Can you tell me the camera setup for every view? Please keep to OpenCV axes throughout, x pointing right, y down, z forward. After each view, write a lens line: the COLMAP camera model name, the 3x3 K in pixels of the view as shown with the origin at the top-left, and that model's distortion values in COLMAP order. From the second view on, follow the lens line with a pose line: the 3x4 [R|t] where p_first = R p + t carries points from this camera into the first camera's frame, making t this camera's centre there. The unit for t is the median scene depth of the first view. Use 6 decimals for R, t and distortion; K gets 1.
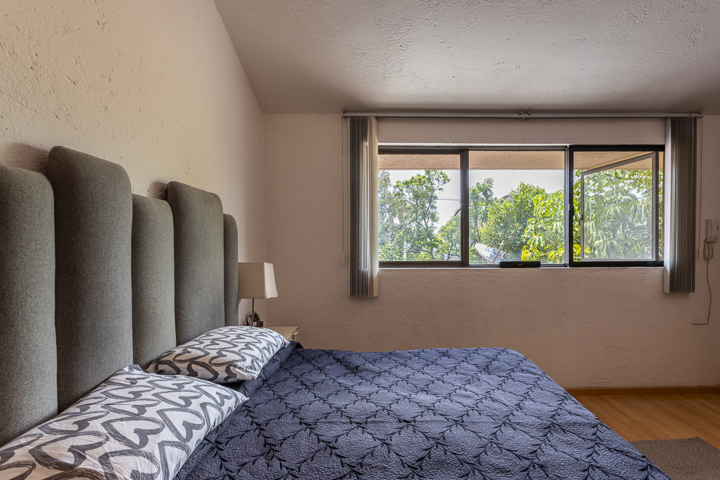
lens RADIAL K [[342.1, 0, 398.3], [0, 342.1, 258.6], [0, 0, 1]] dist [-0.002638, 0.004410]
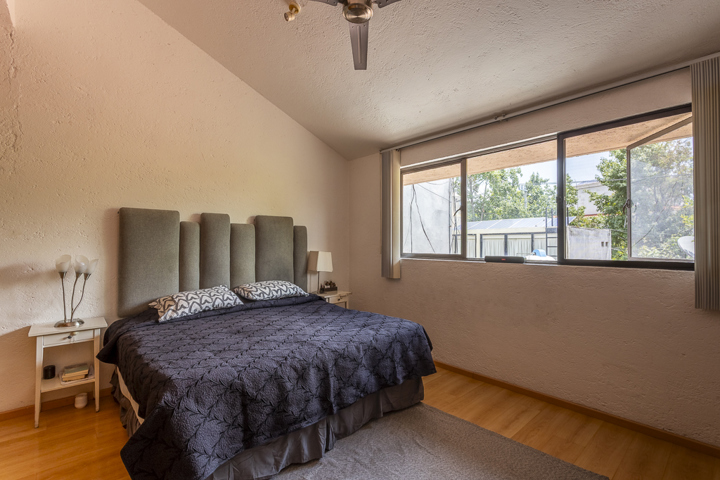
lens RADIAL K [[342.1, 0, 349.3], [0, 342.1, 244.9], [0, 0, 1]] dist [-0.002638, 0.004410]
pose [[0.636155, 0.003107, -0.771555, 0.962637], [-0.025277, 0.999539, -0.016816, 0.001949], [0.771147, 0.030201, 0.635940, -0.021133]]
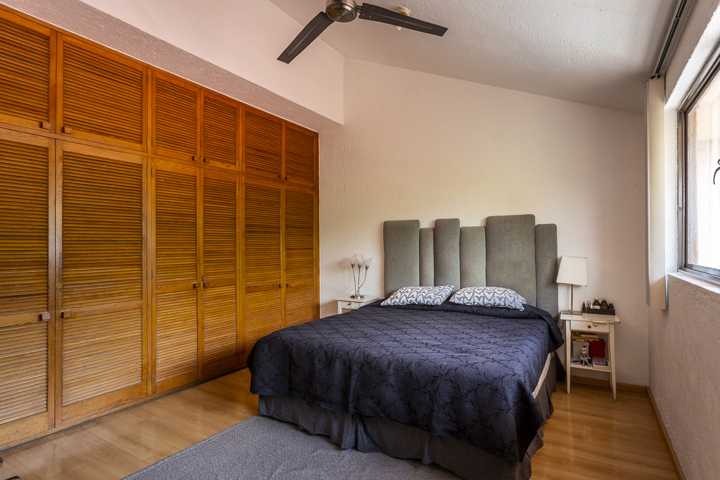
lens RADIAL K [[342.1, 0, 385.1], [0, 342.1, 244.7], [0, 0, 1]] dist [-0.002638, 0.004410]
pose [[-0.503966, -0.000580, -0.863723, 0.988258], [-0.023453, 0.999640, 0.013013, -0.032740], [0.863405, 0.026815, -0.503799, 0.941863]]
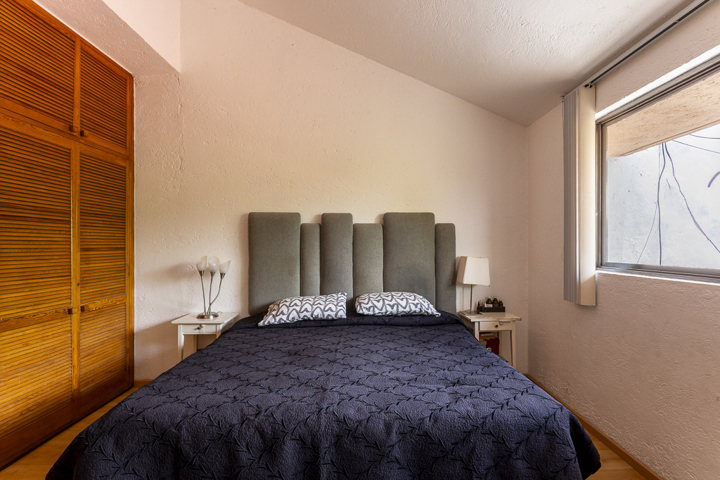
lens RADIAL K [[342.1, 0, 361.2], [0, 342.1, 243.4], [0, 0, 1]] dist [-0.002638, 0.004410]
pose [[0.007084, -0.009104, -0.999933, 0.810271], [-0.032578, 0.999426, -0.009331, -0.013426], [0.999444, 0.032642, 0.006783, 0.508461]]
